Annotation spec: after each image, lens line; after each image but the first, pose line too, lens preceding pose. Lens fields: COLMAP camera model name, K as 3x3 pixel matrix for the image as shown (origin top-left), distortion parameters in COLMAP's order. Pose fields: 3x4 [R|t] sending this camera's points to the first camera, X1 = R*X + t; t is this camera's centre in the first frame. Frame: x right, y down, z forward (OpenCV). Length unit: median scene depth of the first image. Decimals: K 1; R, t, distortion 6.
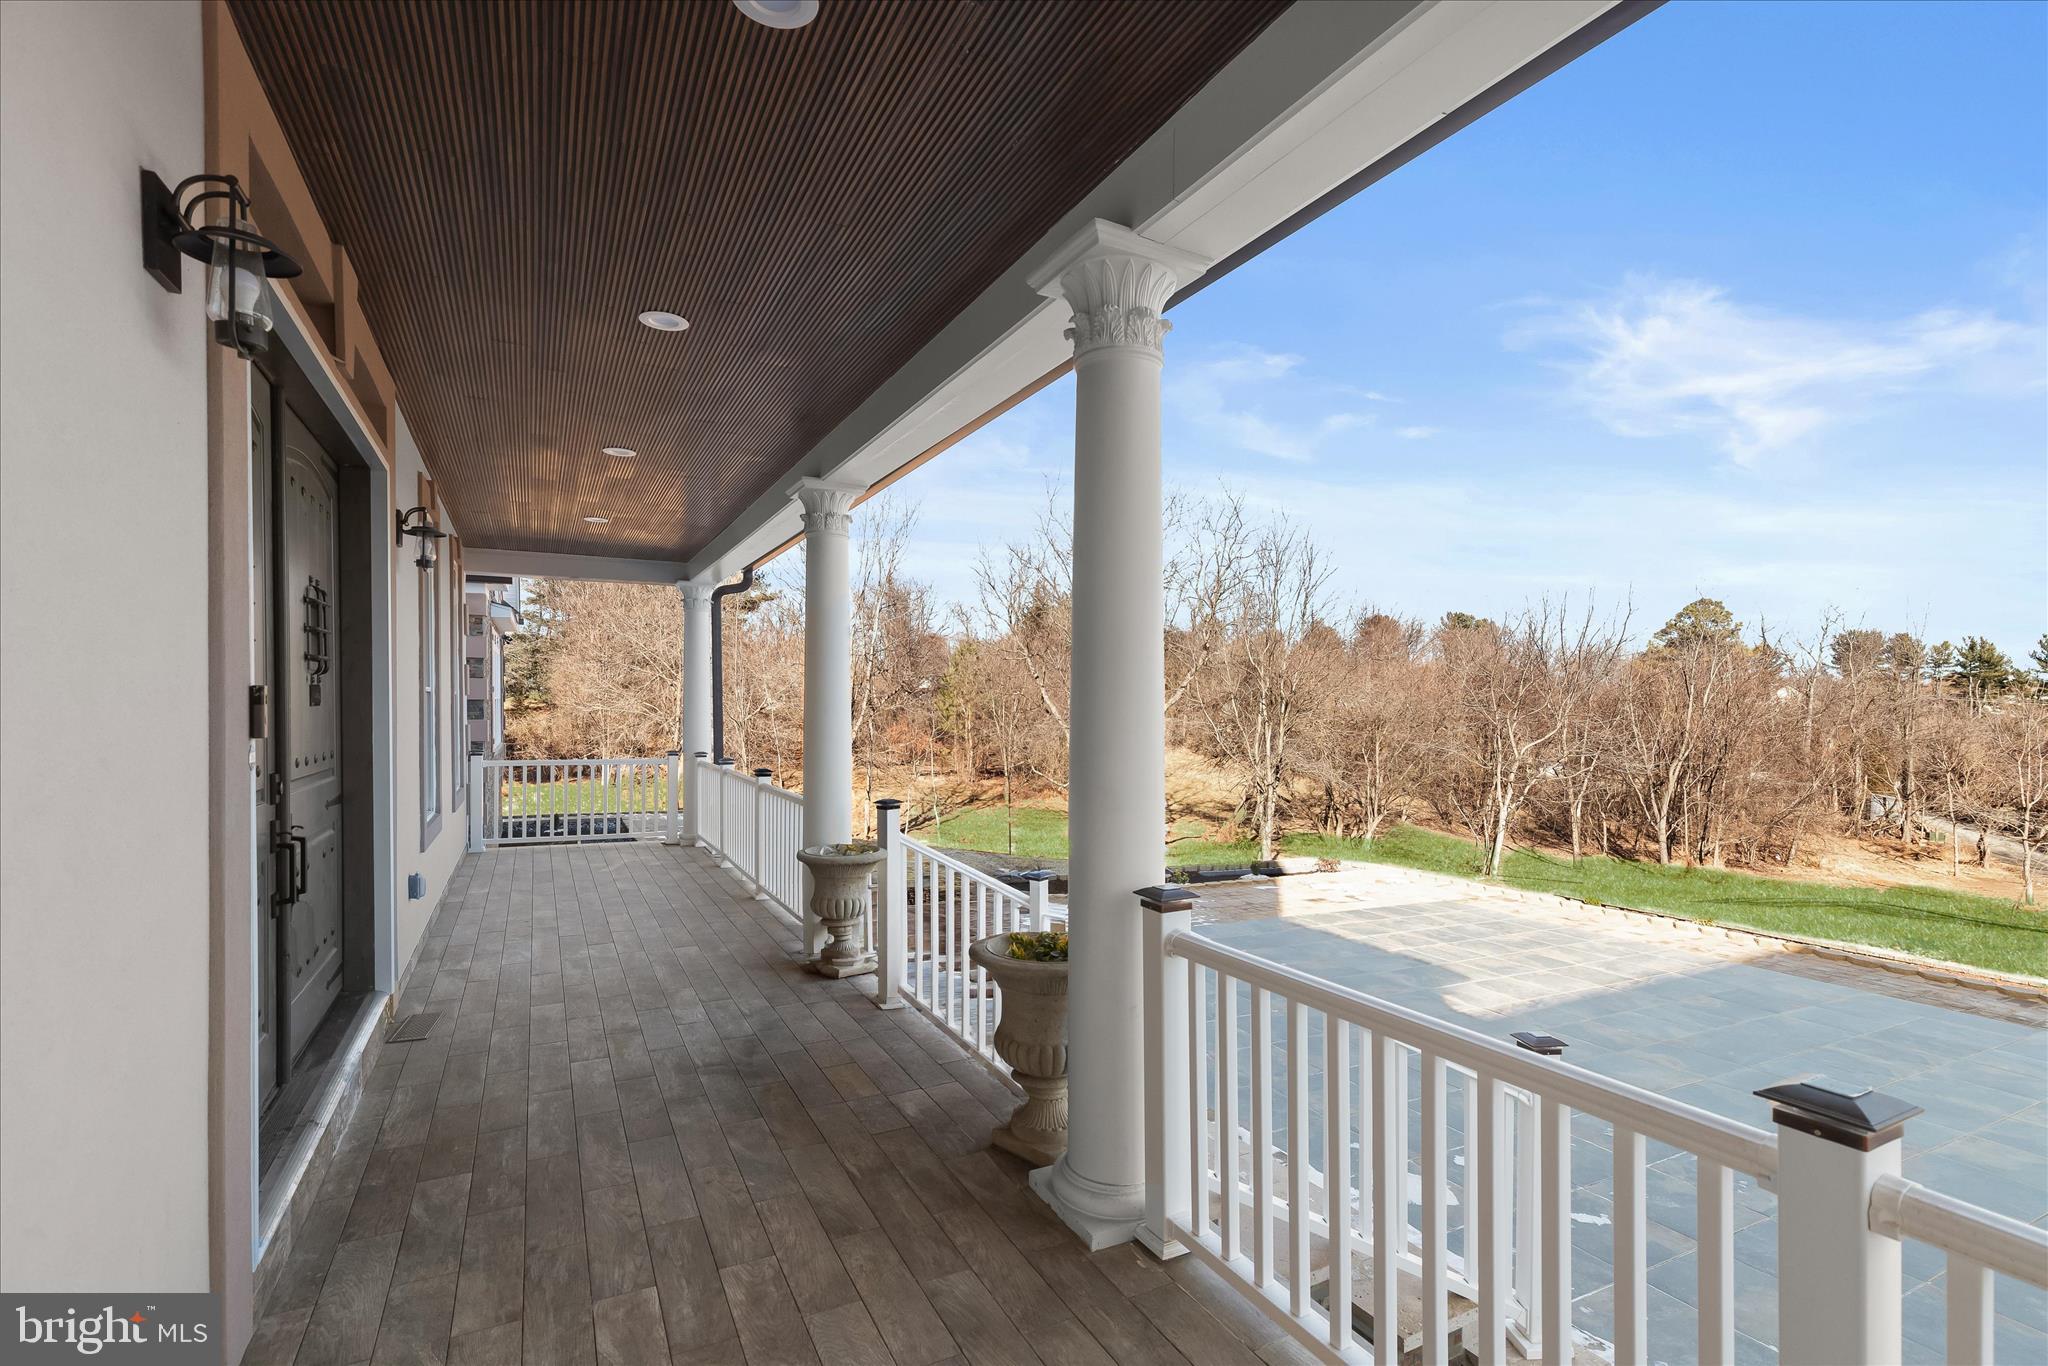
lens RADIAL K [[898.1, 0, 1027.3], [0, 898.1, 728.8], [0, 0, 1]] dist [-0.000845, -0.000417]
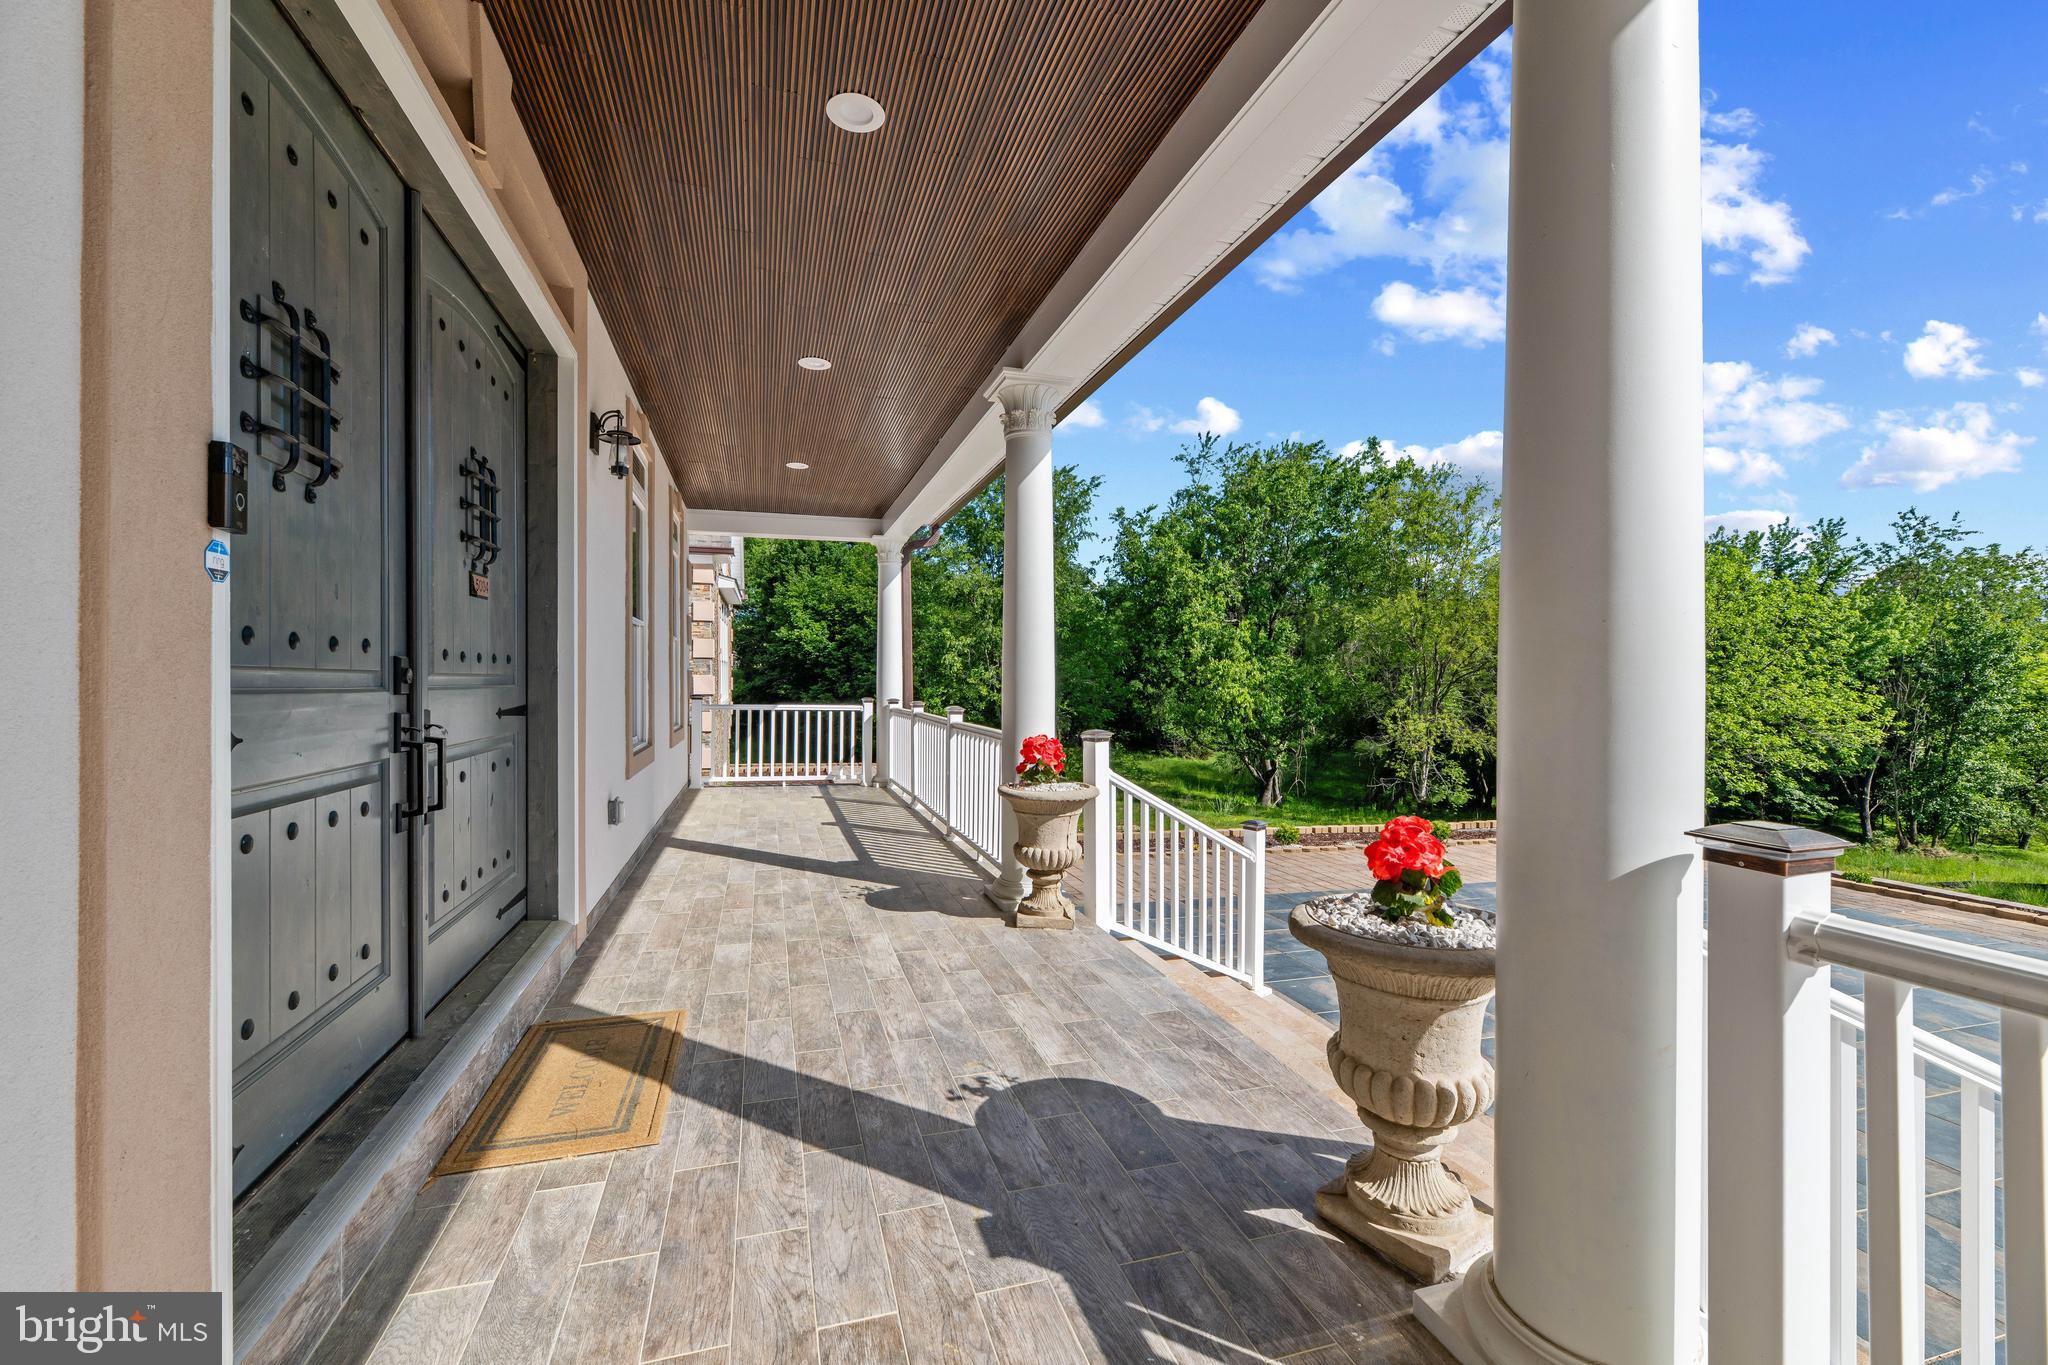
lens RADIAL K [[821.3, 0, 1024.0], [0, 821.3, 682.5], [0, 0, 1]] dist [0.001712, -0.000325]
pose [[0.982232, -0.001253, -0.187668, -0.095546], [-0.001507, 0.999893, -0.014562, 0.056312], [0.187666, 0.014586, 0.982125, 0.250547]]
